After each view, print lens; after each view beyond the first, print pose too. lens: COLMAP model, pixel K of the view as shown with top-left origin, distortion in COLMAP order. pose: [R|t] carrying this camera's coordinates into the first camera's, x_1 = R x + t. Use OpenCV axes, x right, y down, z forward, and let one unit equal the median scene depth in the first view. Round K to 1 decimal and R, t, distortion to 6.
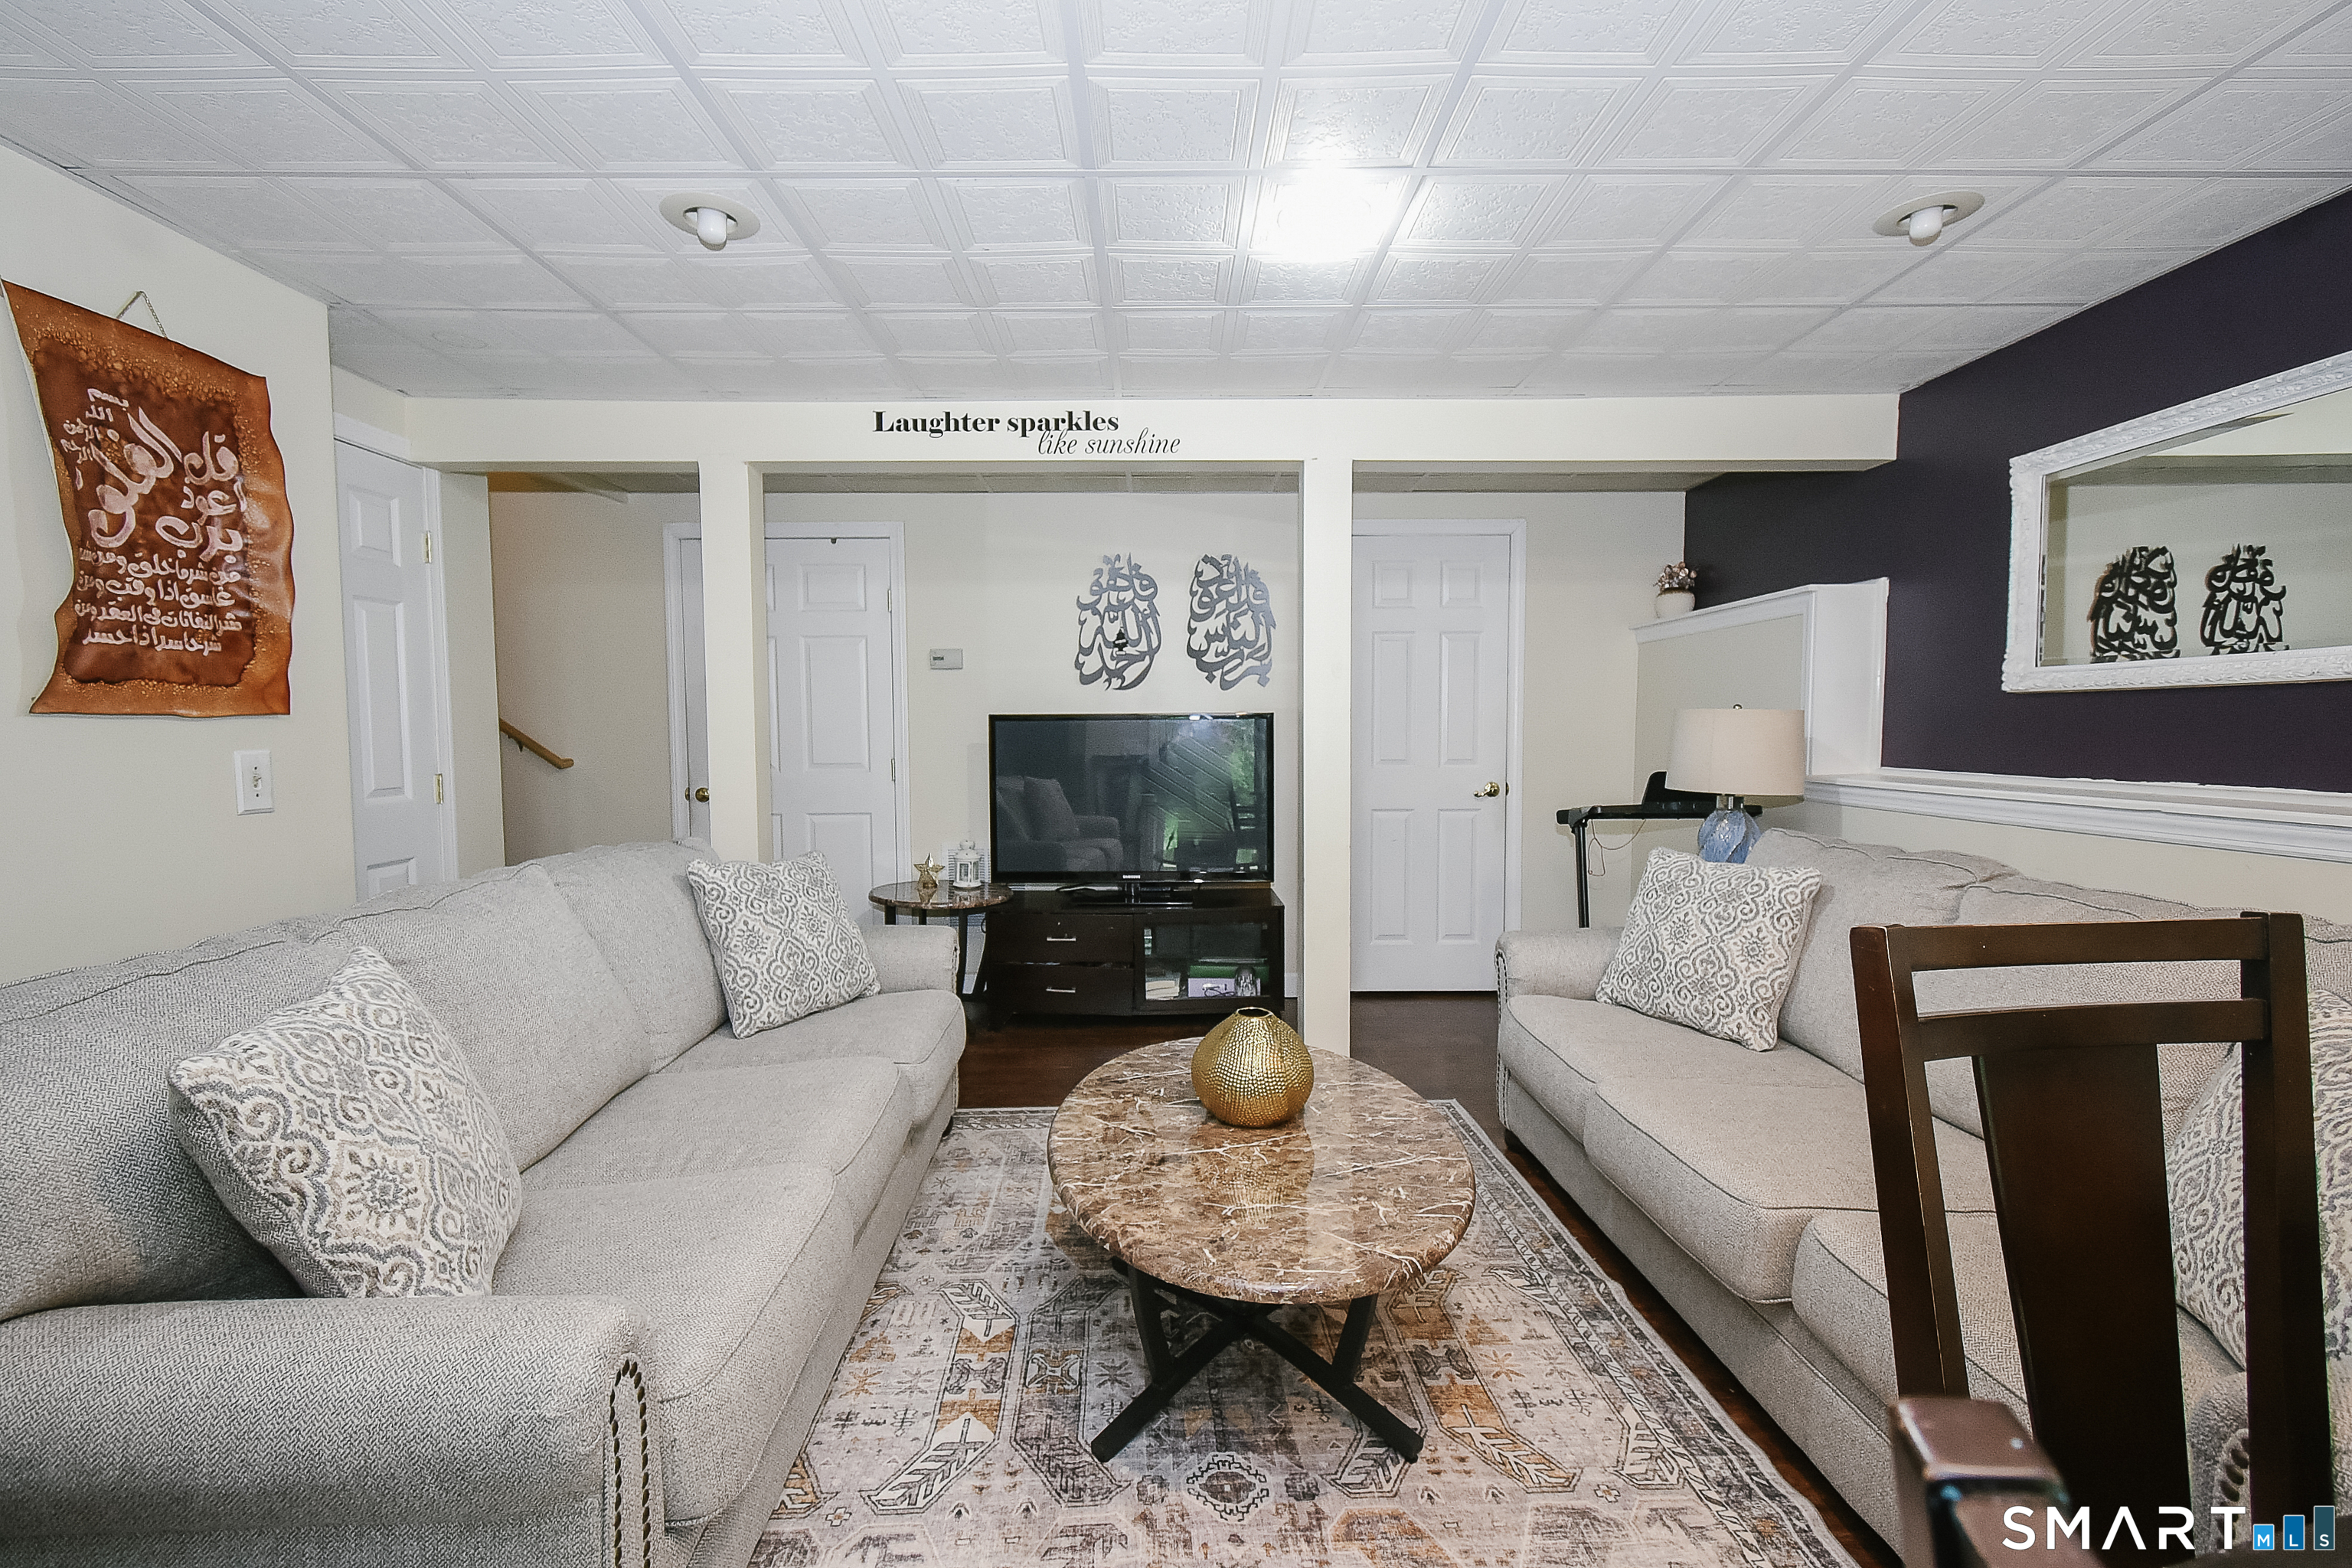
lens RADIAL K [[1042.0, 0, 1170.7], [0, 1042.0, 784.0], [0, 0, 1]] dist [0.015573, -0.009695]
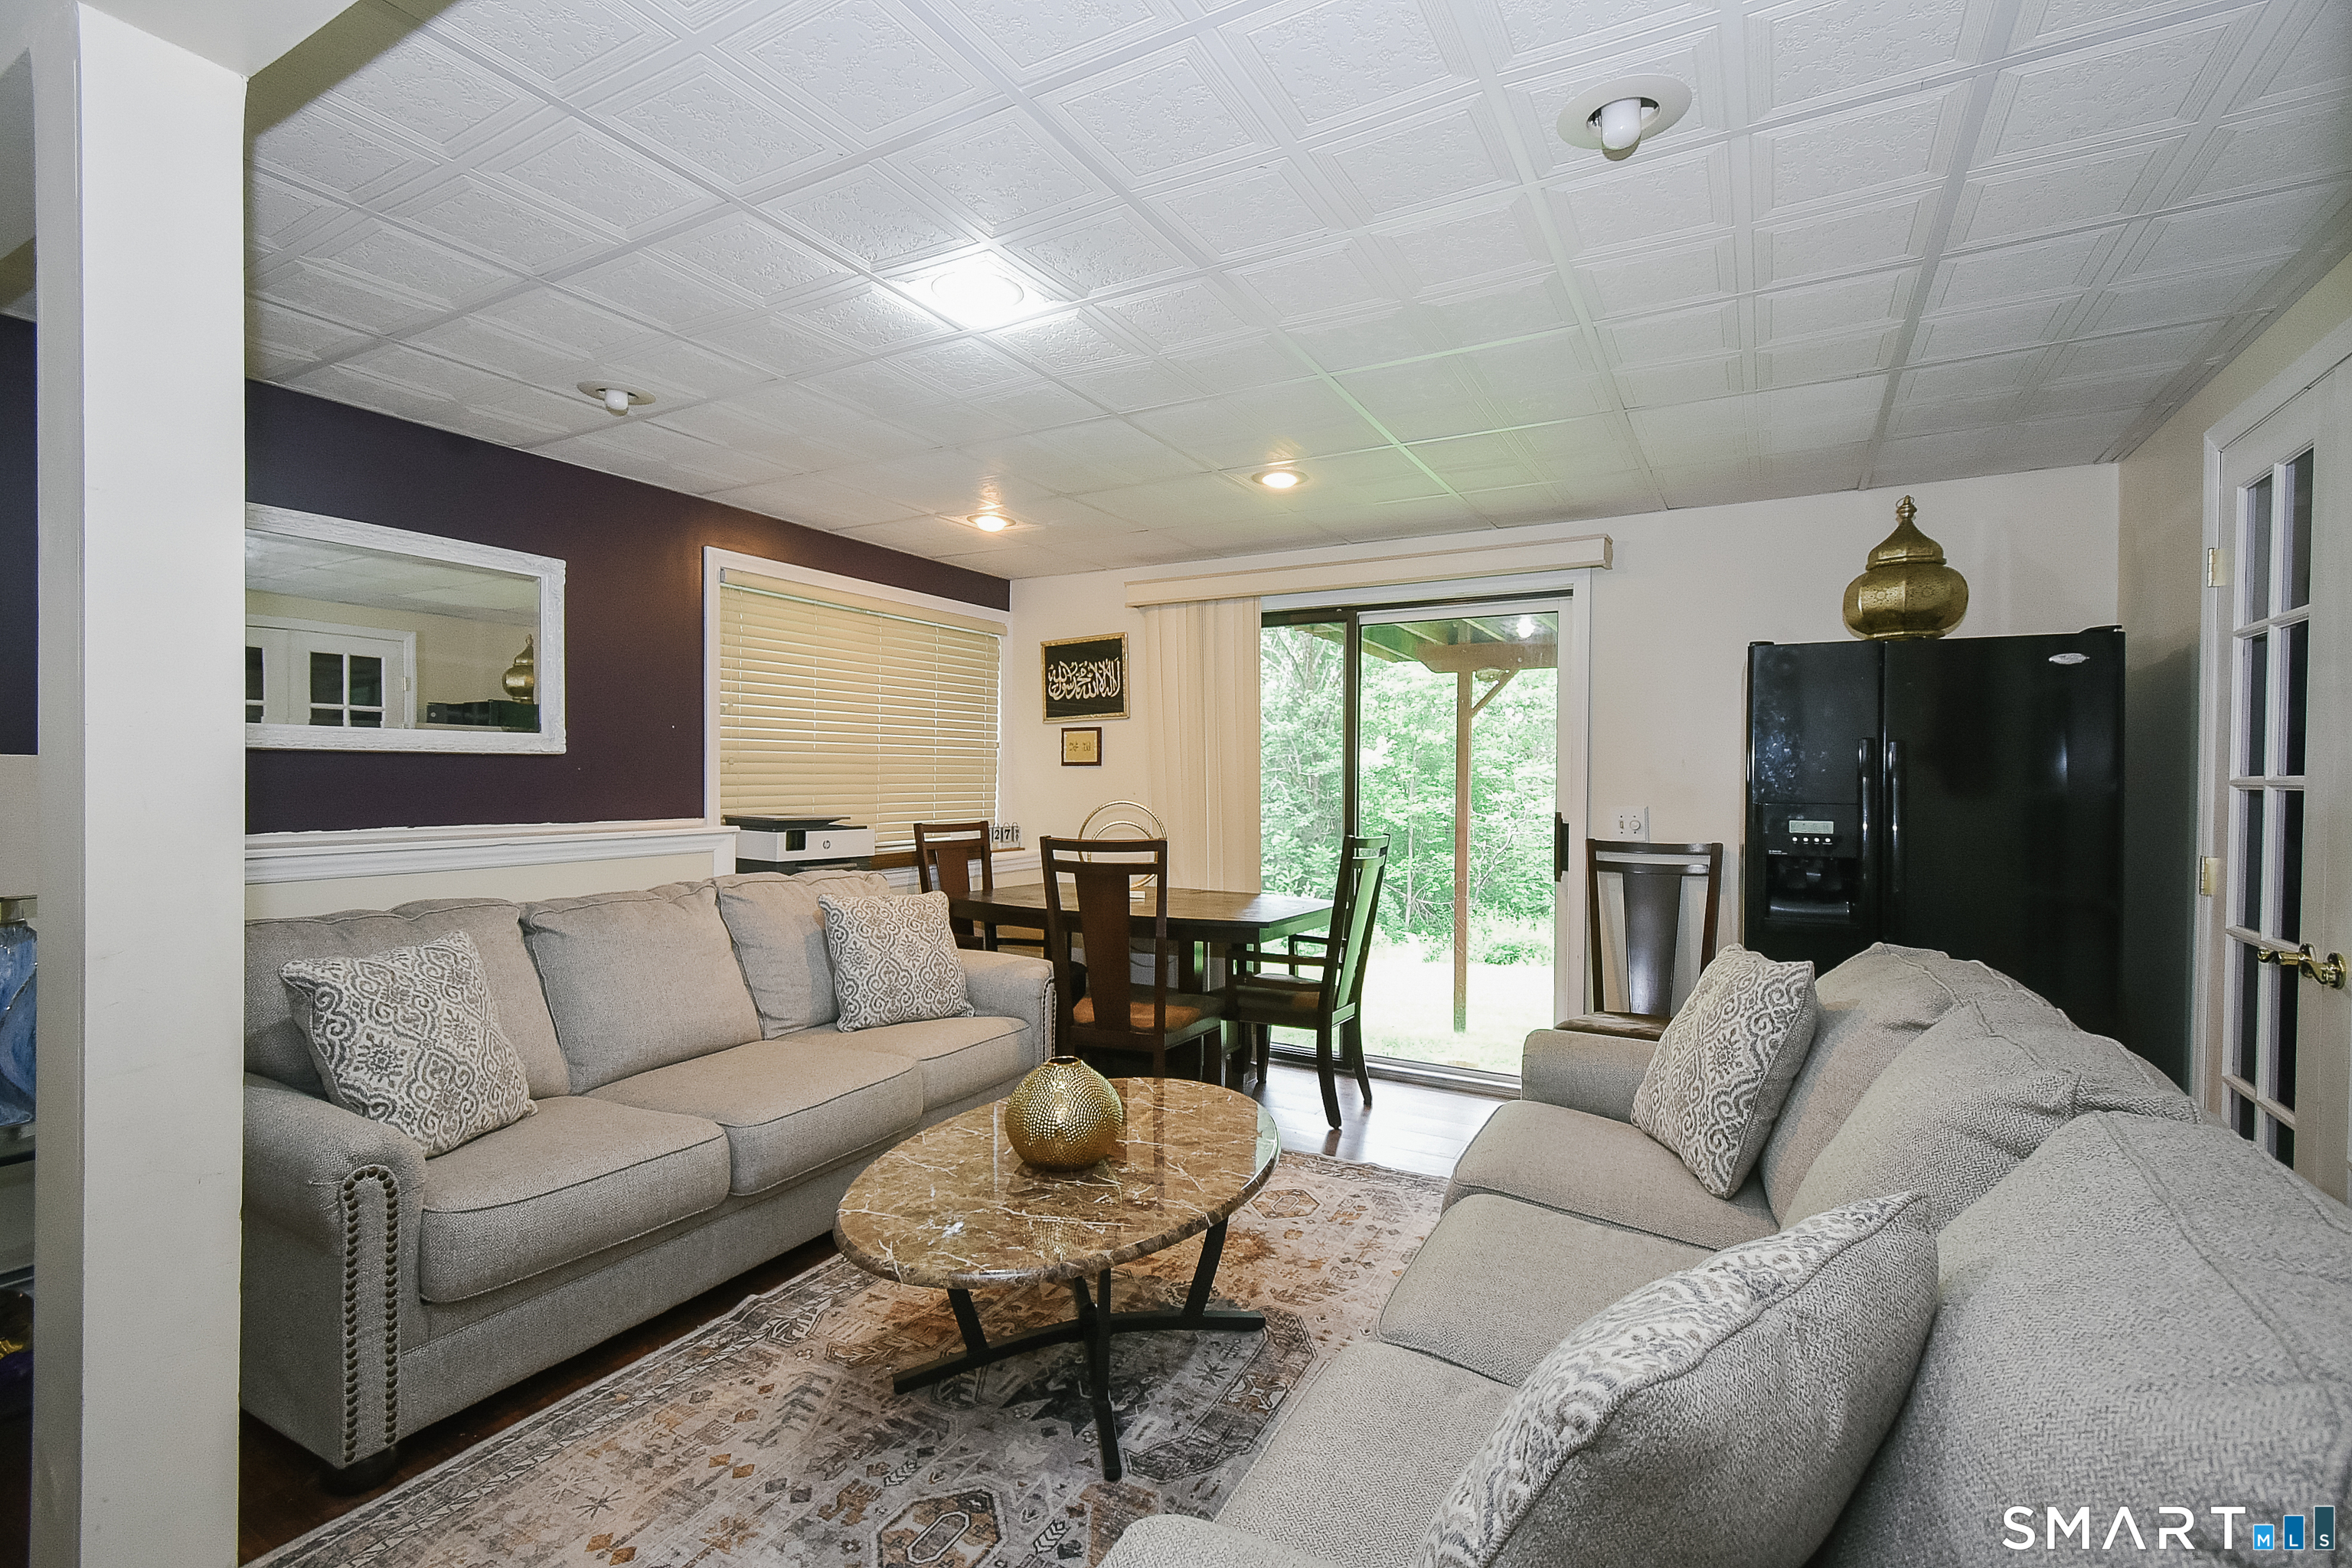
lens RADIAL K [[1042.0, 0, 1170.7], [0, 1042.0, 784.0], [0, 0, 1]] dist [0.015573, -0.009695]
pose [[-0.867549, -0.007020, 0.497303, -0.514803], [0.021612, 0.998424, 0.051796, -0.107567], [-0.496883, 0.055683, -0.866029, 1.771327]]
